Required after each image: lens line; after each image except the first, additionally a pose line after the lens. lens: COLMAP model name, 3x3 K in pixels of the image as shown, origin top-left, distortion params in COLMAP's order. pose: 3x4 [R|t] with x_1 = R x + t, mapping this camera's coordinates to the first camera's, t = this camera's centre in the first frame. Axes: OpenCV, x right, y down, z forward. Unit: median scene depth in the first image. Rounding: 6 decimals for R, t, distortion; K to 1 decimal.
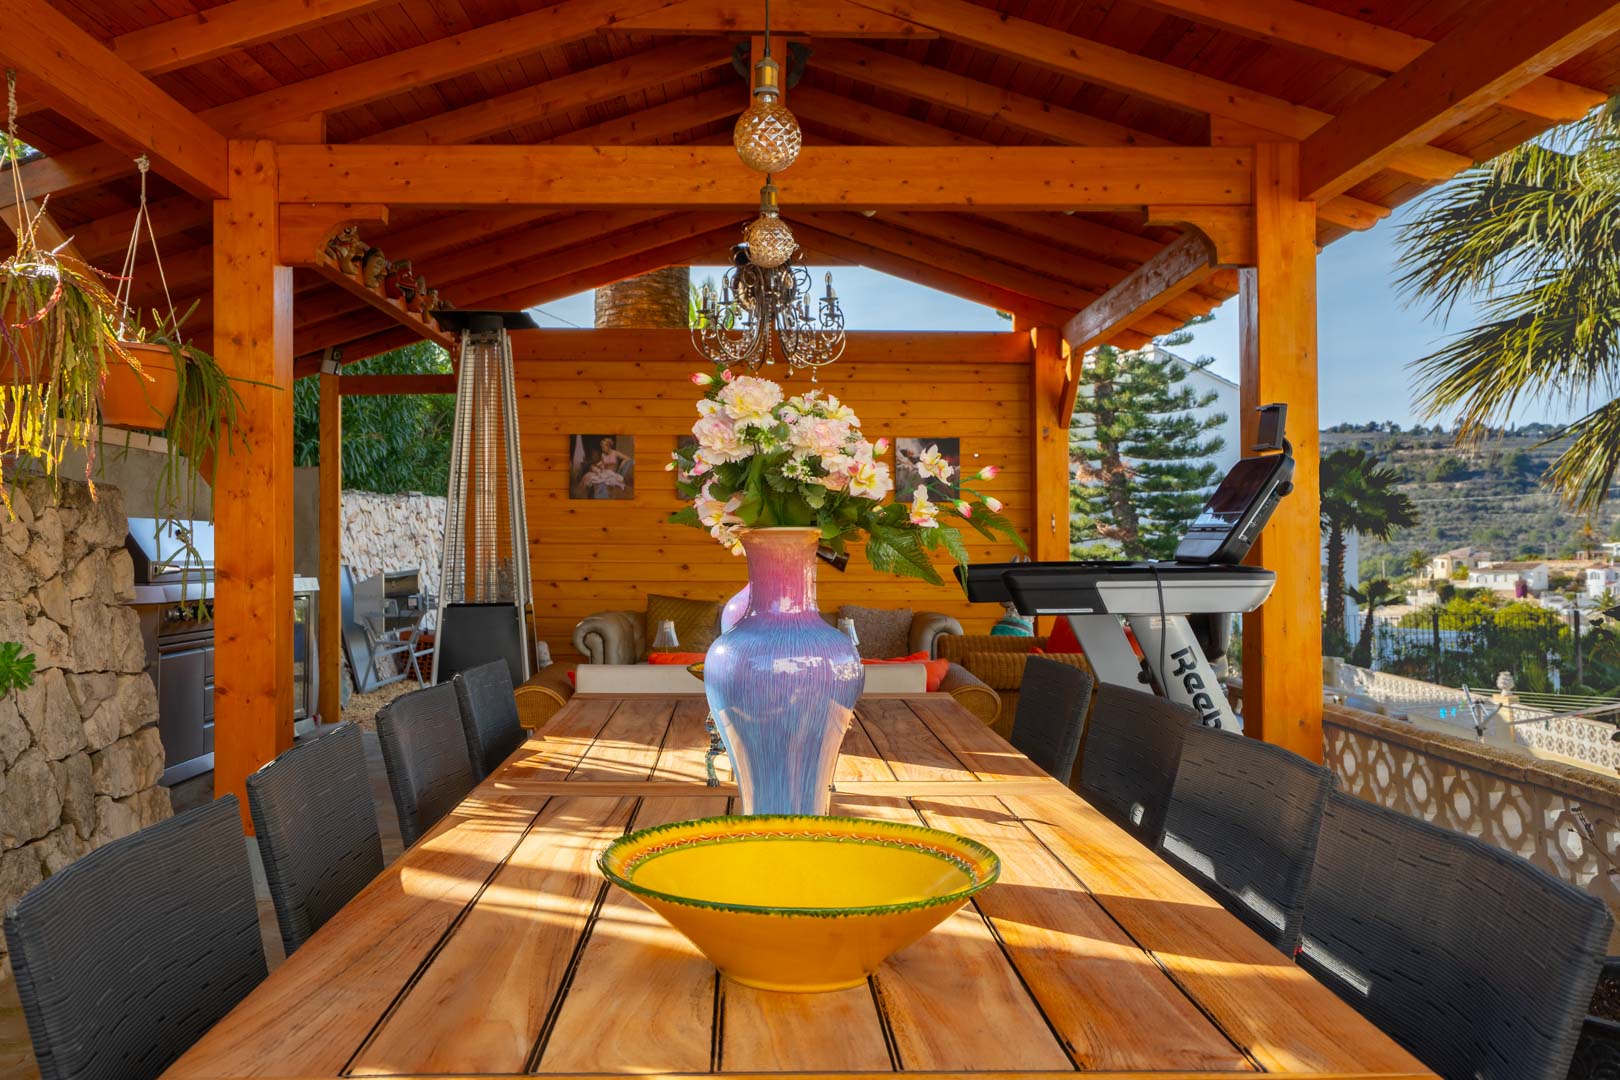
lens RADIAL K [[1430.8, 0, 753.7], [0, 1430.8, 505.8], [0, 0, 1]] dist [0.013299, -0.006532]
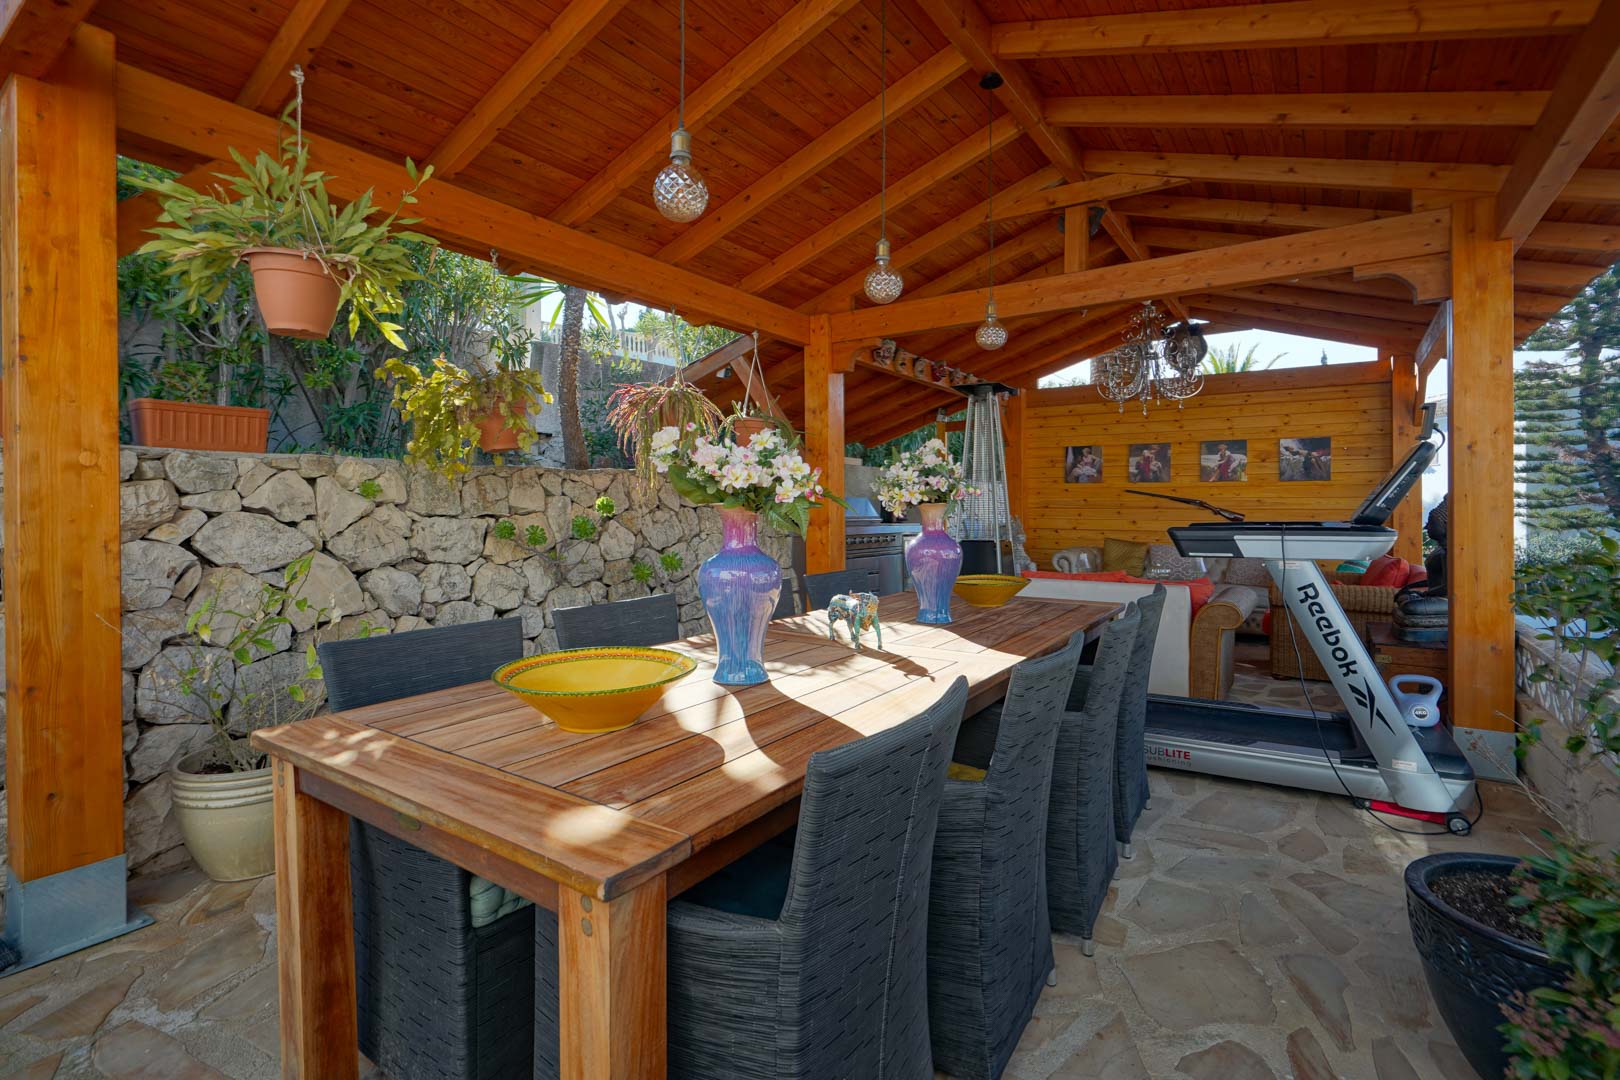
lens RADIAL K [[751.2, 0, 809.3], [0, 751.2, 509.3], [0, 0, 1]] dist [-0.007946, 0.002636]
pose [[0.814516, 0.000828, -0.580140, 0.264015], [0.016177, 0.999578, 0.024138, 0.000282], [0.579915, -0.029046, 0.814159, 0.094096]]
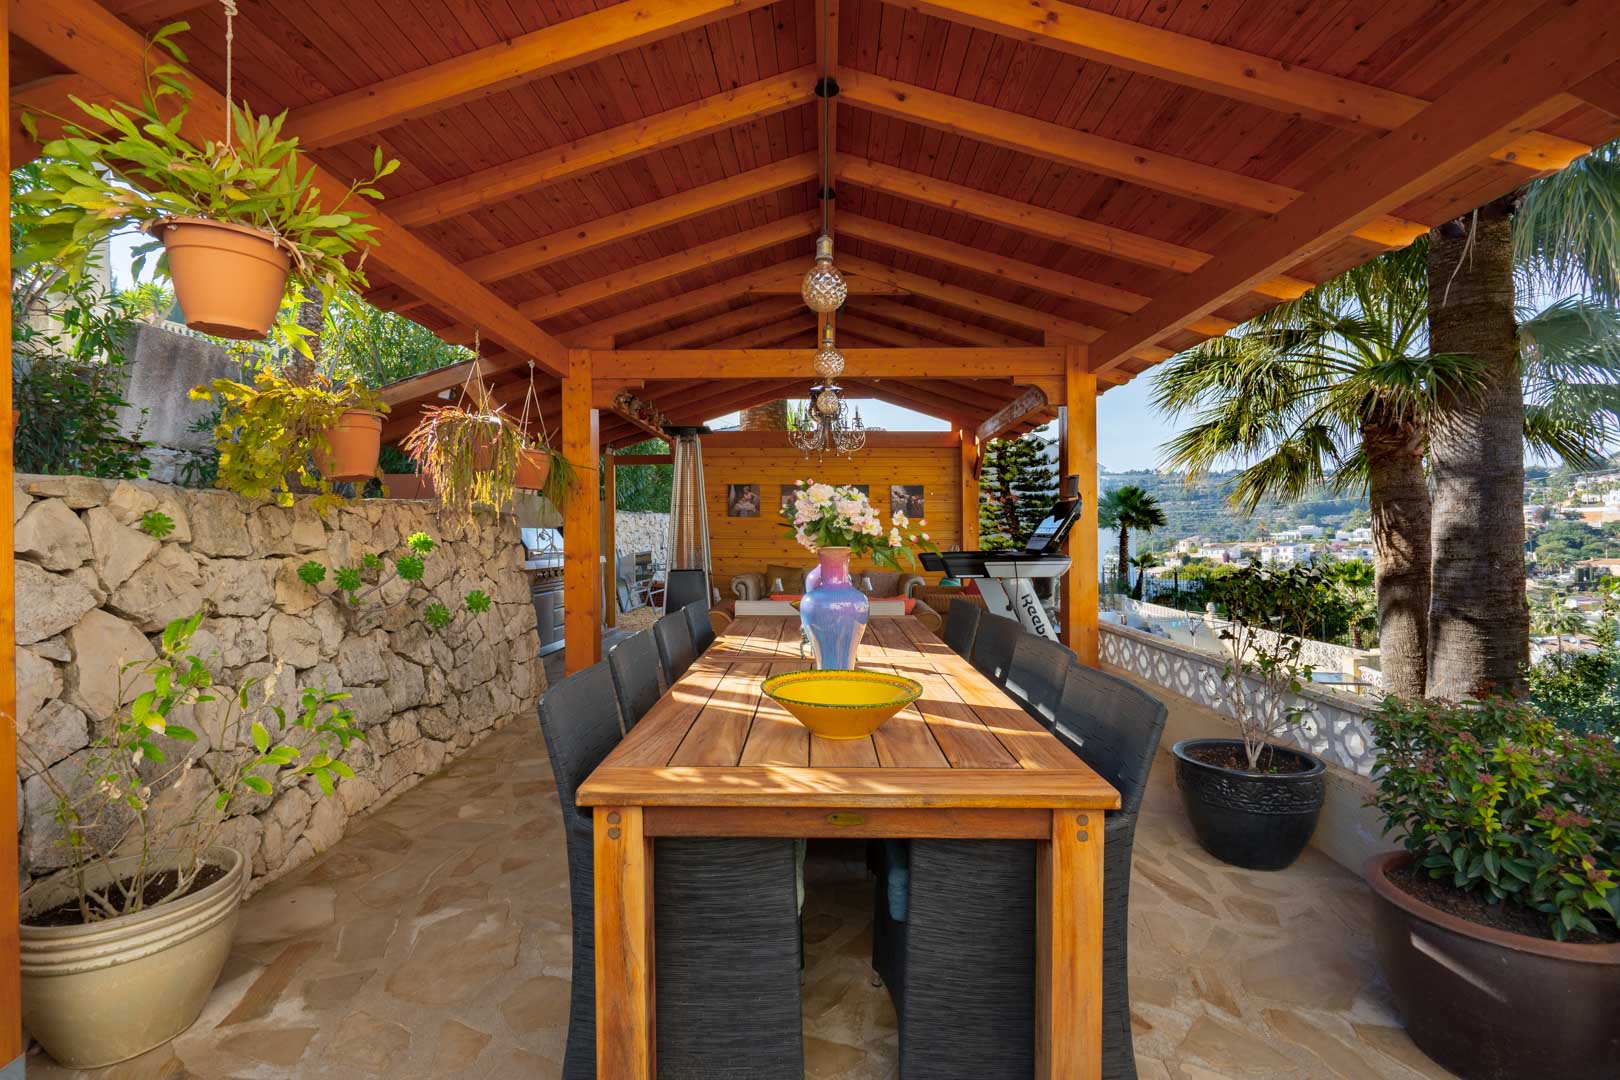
lens RADIAL K [[751.2, 0, 789.3], [0, 751.2, 528.1], [0, 0, 1]] dist [-0.007946, 0.002636]
pose [[0.999220, -0.000866, -0.039472, -0.001877], [0.001629, 0.999812, 0.019306, -0.014589], [0.039447, -0.019356, 0.999034, -0.082677]]
